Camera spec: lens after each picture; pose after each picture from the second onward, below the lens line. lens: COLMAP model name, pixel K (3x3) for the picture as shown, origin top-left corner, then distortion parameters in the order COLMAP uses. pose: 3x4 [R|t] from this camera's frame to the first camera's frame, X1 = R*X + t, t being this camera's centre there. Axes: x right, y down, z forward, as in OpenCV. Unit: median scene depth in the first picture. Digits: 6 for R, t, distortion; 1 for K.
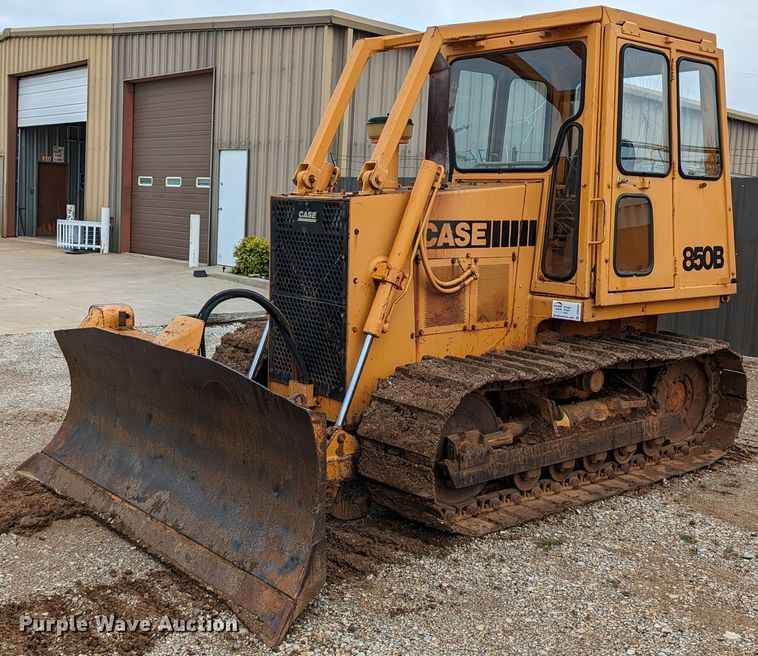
lens RADIAL K [[930.0, 0, 391.2], [0, 930.0, 326.3], [0, 0, 1]] dist [0.043751, 0.019234]
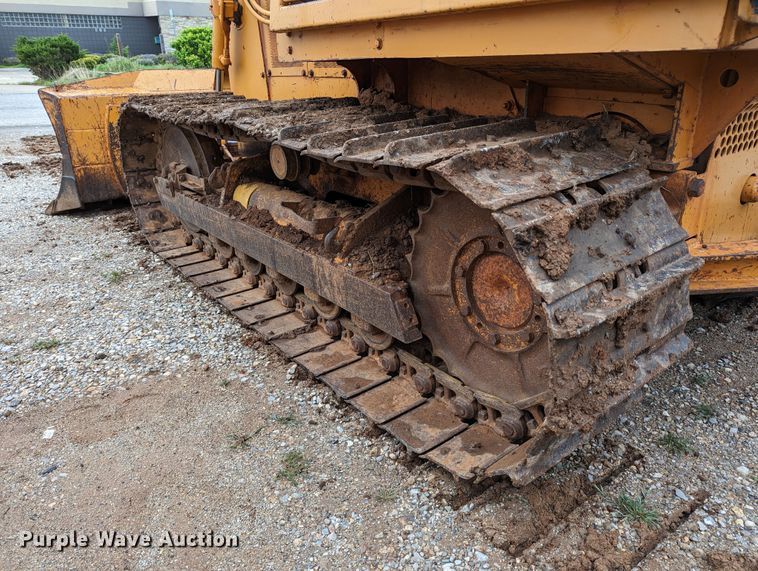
lens RADIAL K [[535.7, 0, 382.8], [0, 535.7, 285.3], [0, 0, 1]] dist [0.053913, -0.048046]
pose [[-0.045233, 0.356421, -0.933230, 0.582291], [-0.120613, 0.925403, 0.359278, -0.004239], [0.991668, 0.128811, 0.001130, 1.059453]]
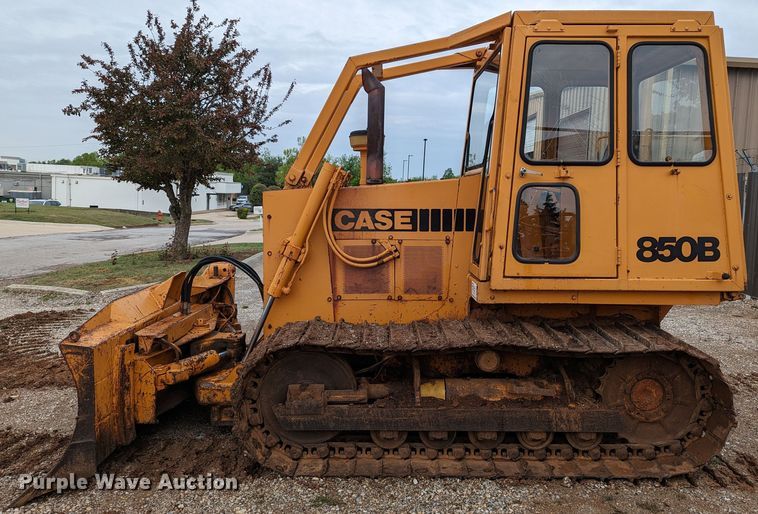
lens RADIAL K [[576.7, 0, 392.7], [0, 576.7, 232.2], [0, 0, 1]] dist [0.046352, -0.006693]
pose [[0.760899, 0.023660, -0.648439, 0.545428], [-0.074962, 0.995849, -0.051627, -0.042710], [0.644526, 0.087891, 0.759514, 0.414736]]
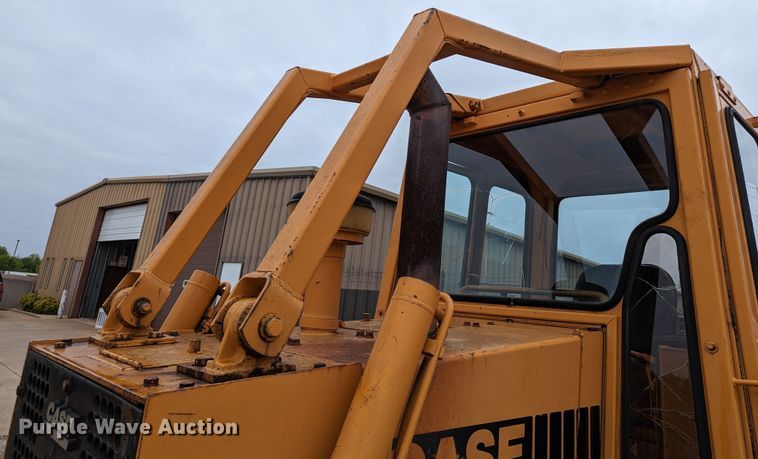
lens RADIAL K [[534.0, 0, 380.0], [0, 534.0, 174.6], [0, 0, 1]] dist [0.036607, -0.001490]
pose [[0.997261, 0.062463, 0.039607, 0.013122], [-0.044161, 0.932441, -0.358614, -0.122944], [-0.059332, 0.355882, 0.932645, 0.691854]]
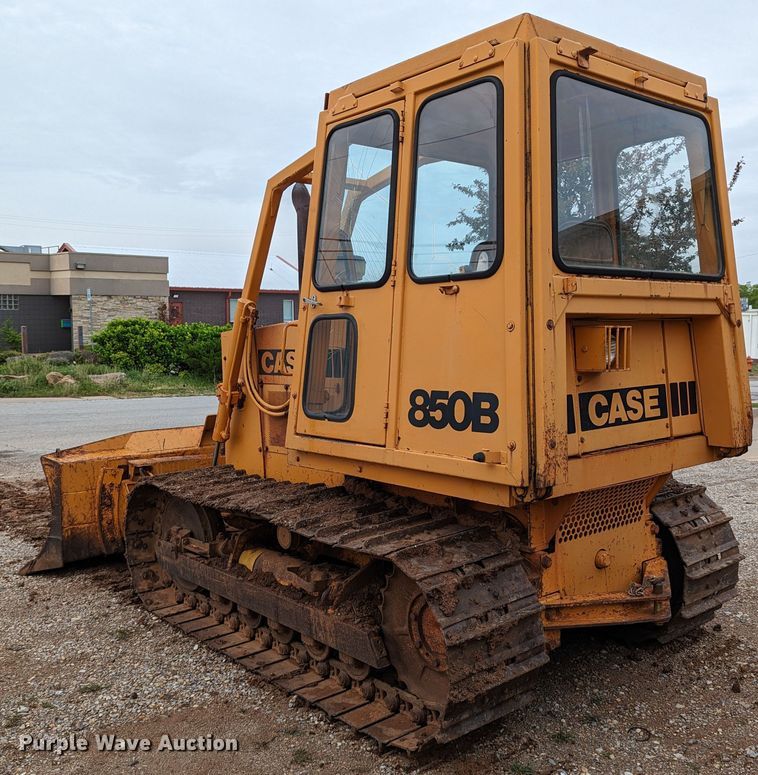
lens RADIAL K [[815.5, 0, 404.2], [0, 815.5, 391.0], [0, 0, 1]] dist [0.051054, -0.025850]
pose [[-0.000641, 0.041153, -0.999153, 0.942266], [-0.117827, 0.992190, 0.040942, -0.113667], [0.993034, 0.117753, 0.004213, 1.067754]]
